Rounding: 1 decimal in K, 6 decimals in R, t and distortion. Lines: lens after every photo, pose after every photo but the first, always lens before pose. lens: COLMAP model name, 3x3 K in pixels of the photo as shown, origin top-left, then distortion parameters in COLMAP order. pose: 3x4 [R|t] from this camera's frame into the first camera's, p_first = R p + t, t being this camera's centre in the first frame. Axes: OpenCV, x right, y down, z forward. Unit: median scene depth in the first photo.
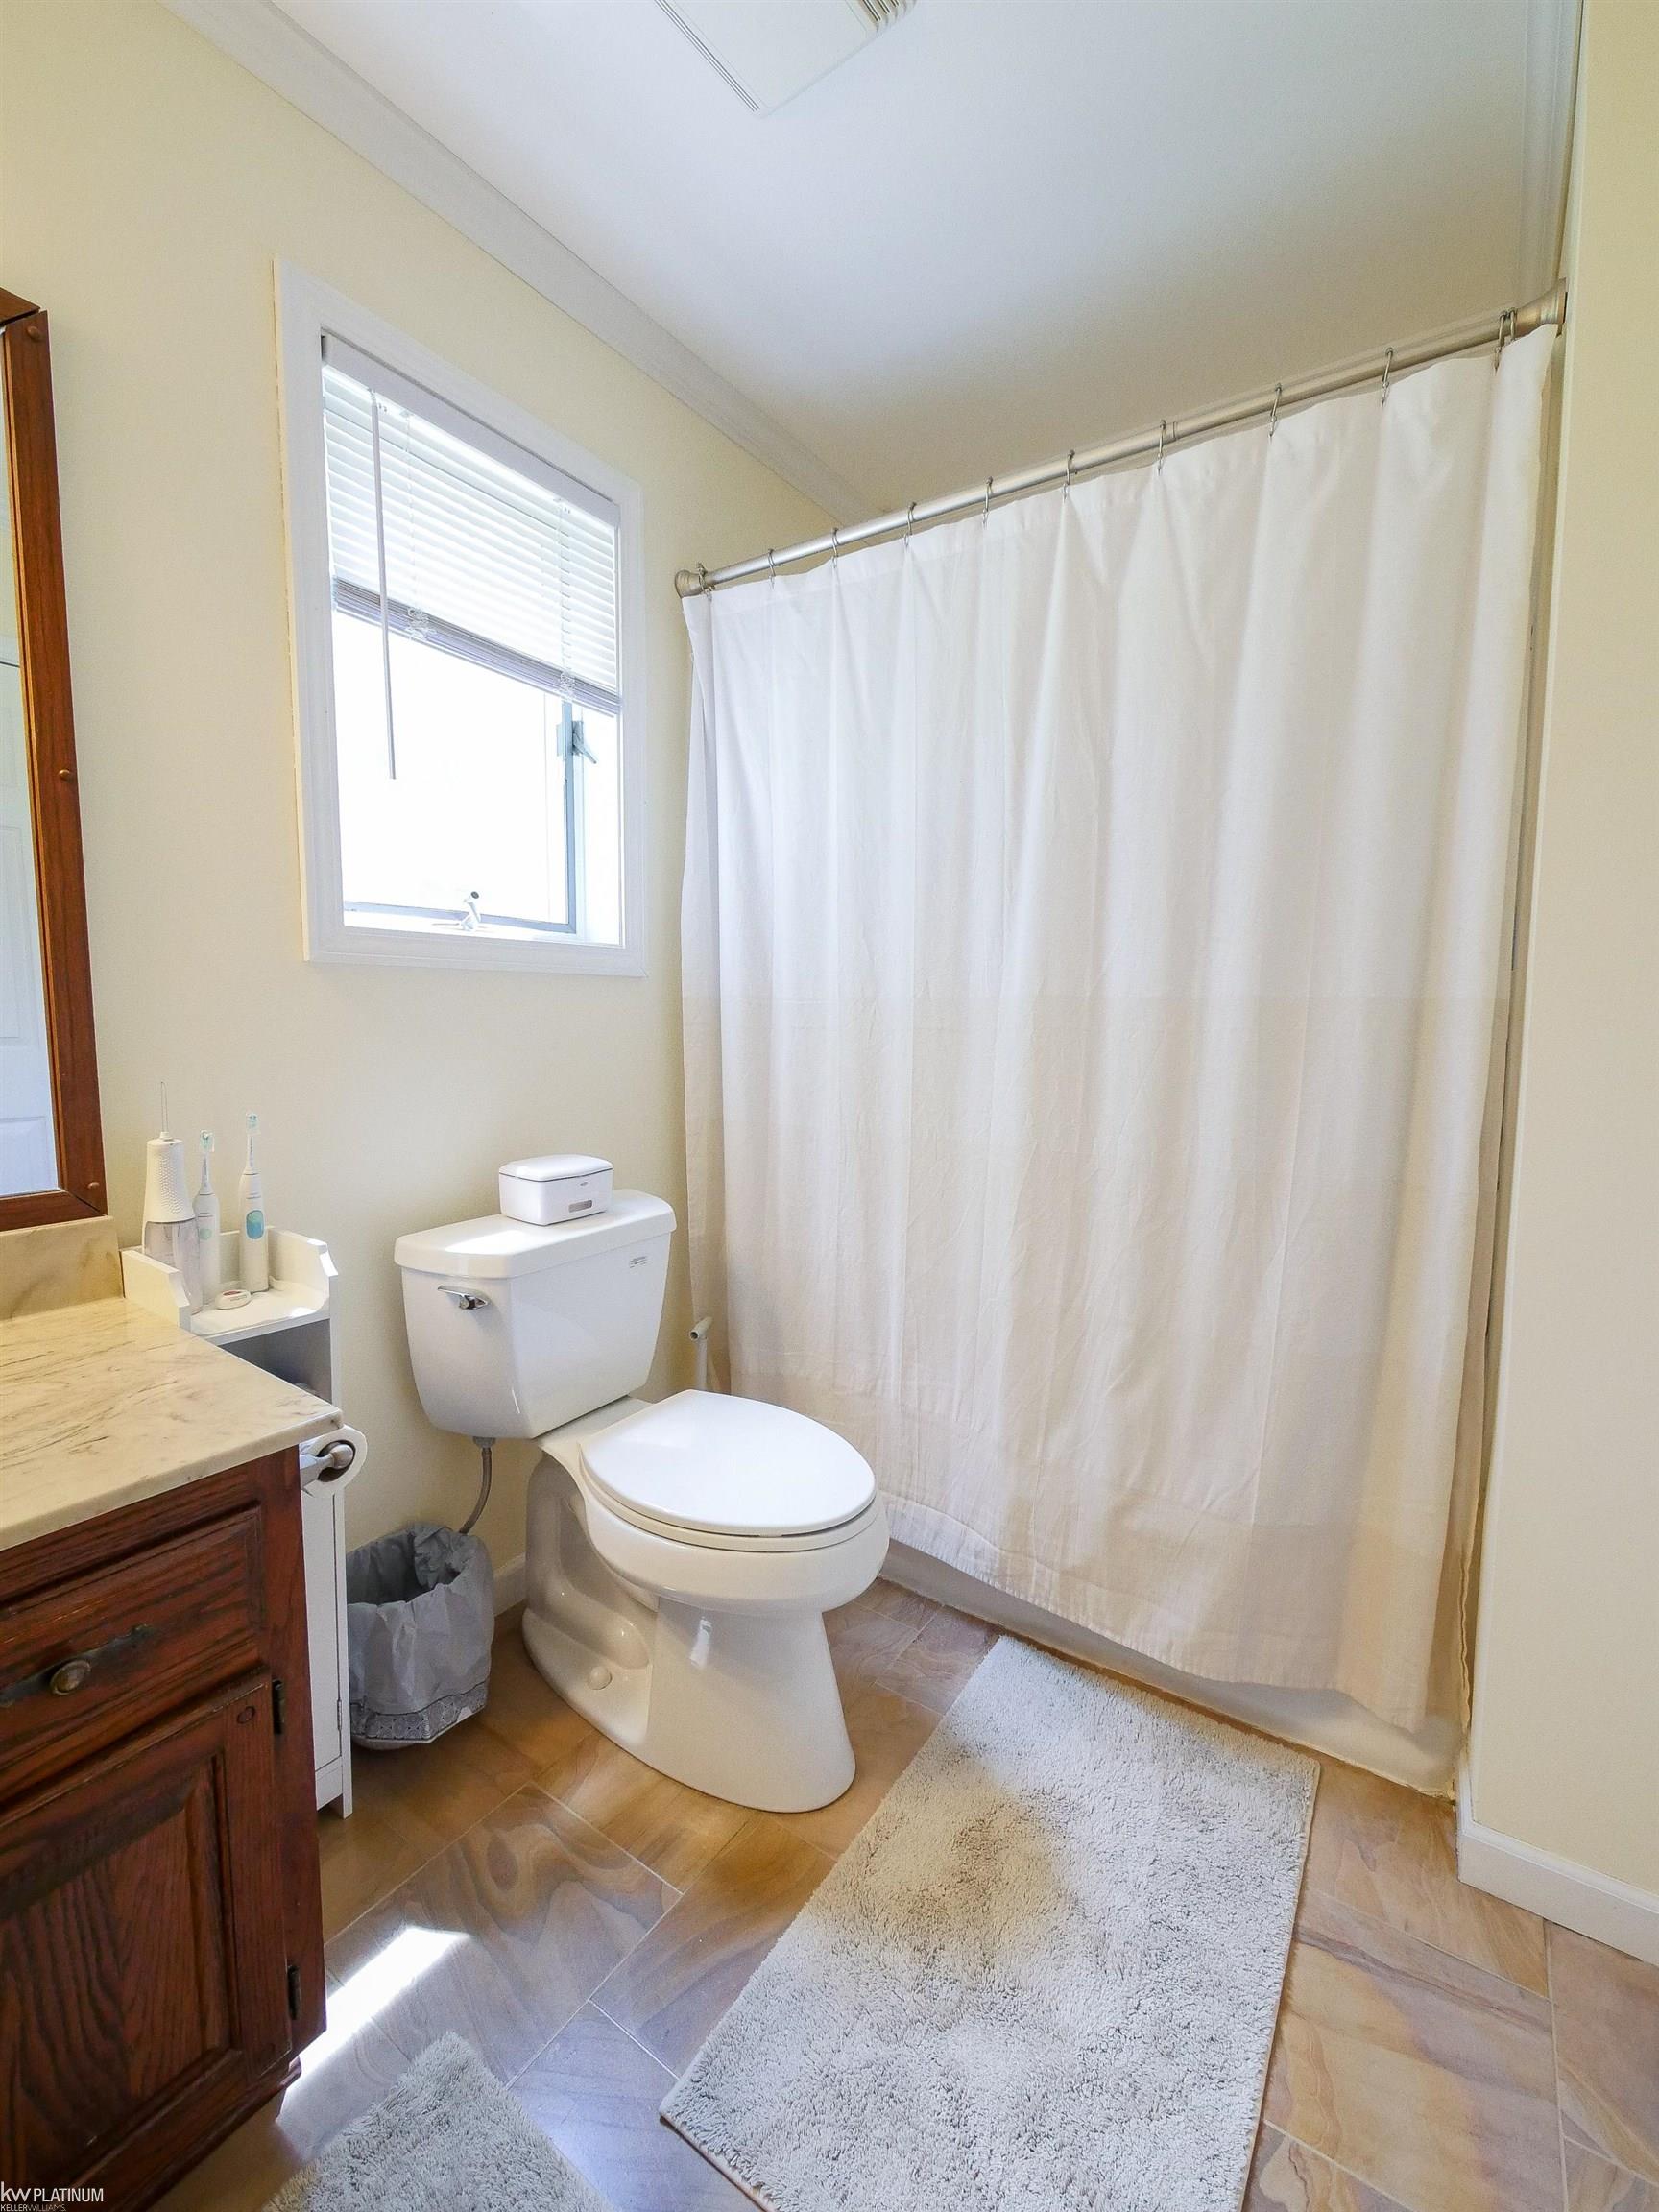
lens RADIAL K [[934.1, 0, 829.5], [0, 934.1, 1106.0], [0, 0, 1]] dist [-0.004100, -0.000218]
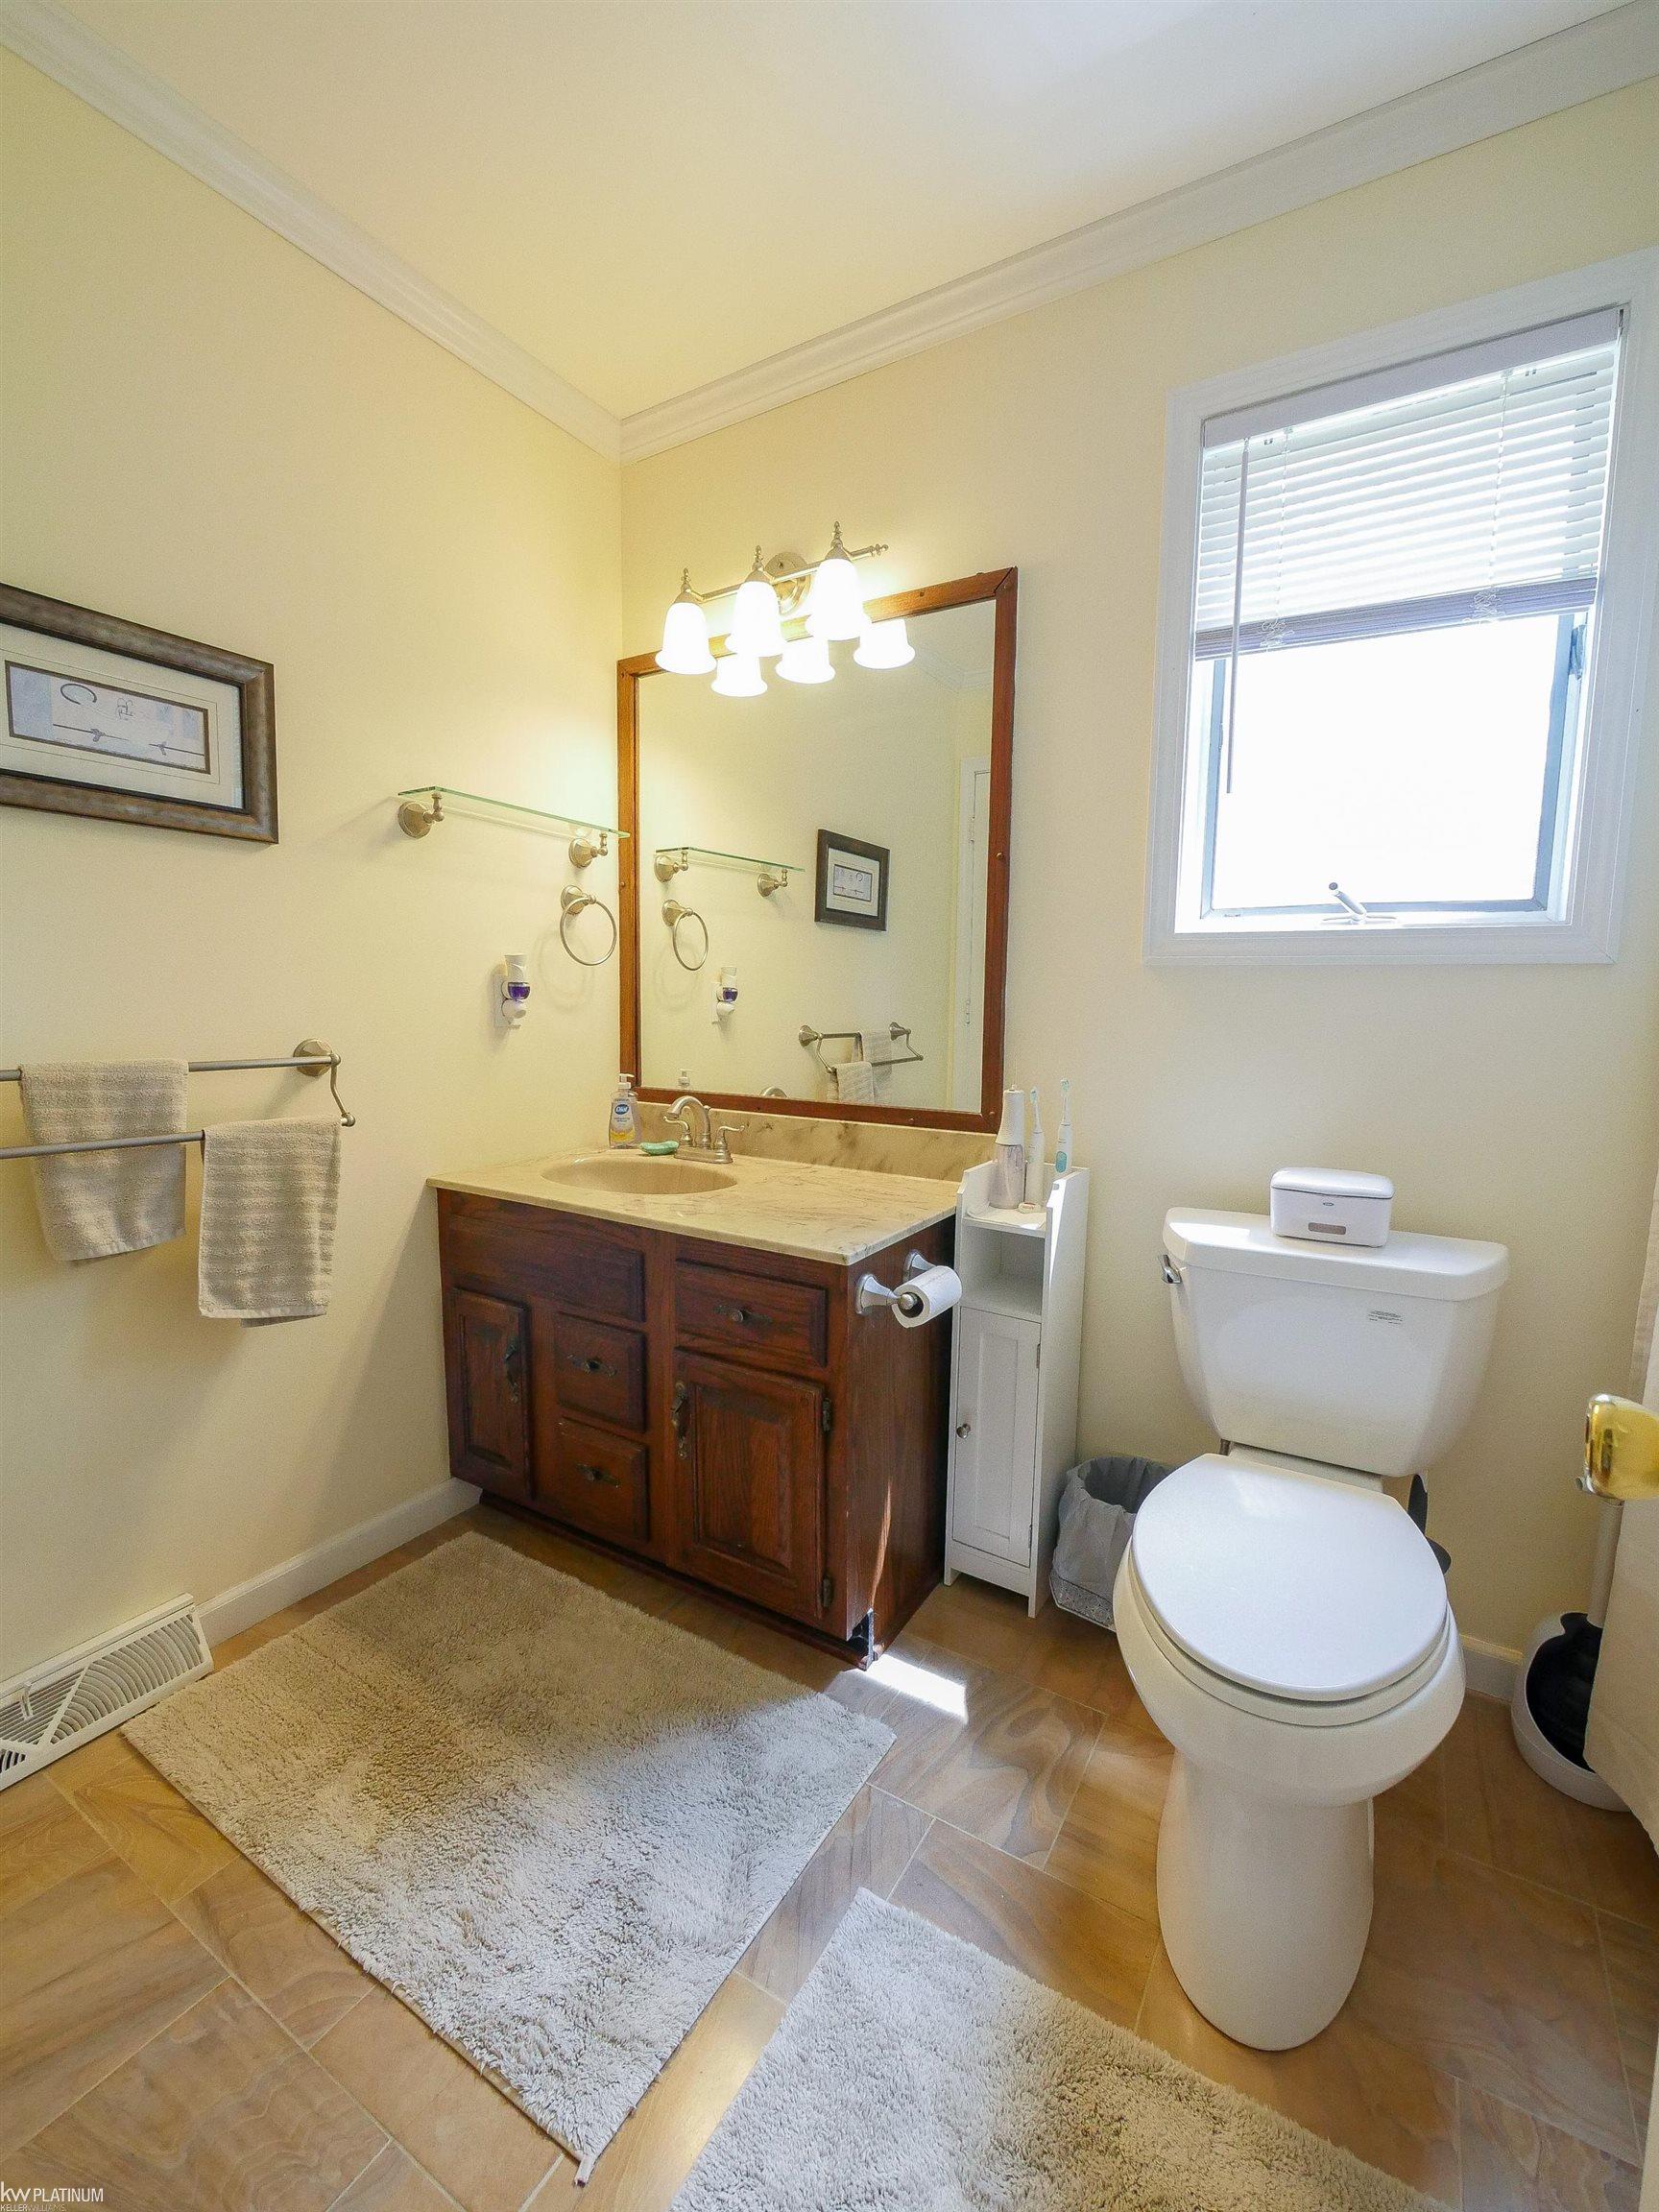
lens RADIAL K [[879.0, 0, 829.5], [0, 879.0, 1106.0], [0, 0, 1]] dist [-0.008758, 0.000142]
pose [[0.076065, 0.115093, -0.990438, 0.615438], [-0.114089, 0.987797, 0.106024, -0.050829], [0.990554, 0.104933, 0.088267, 0.542473]]
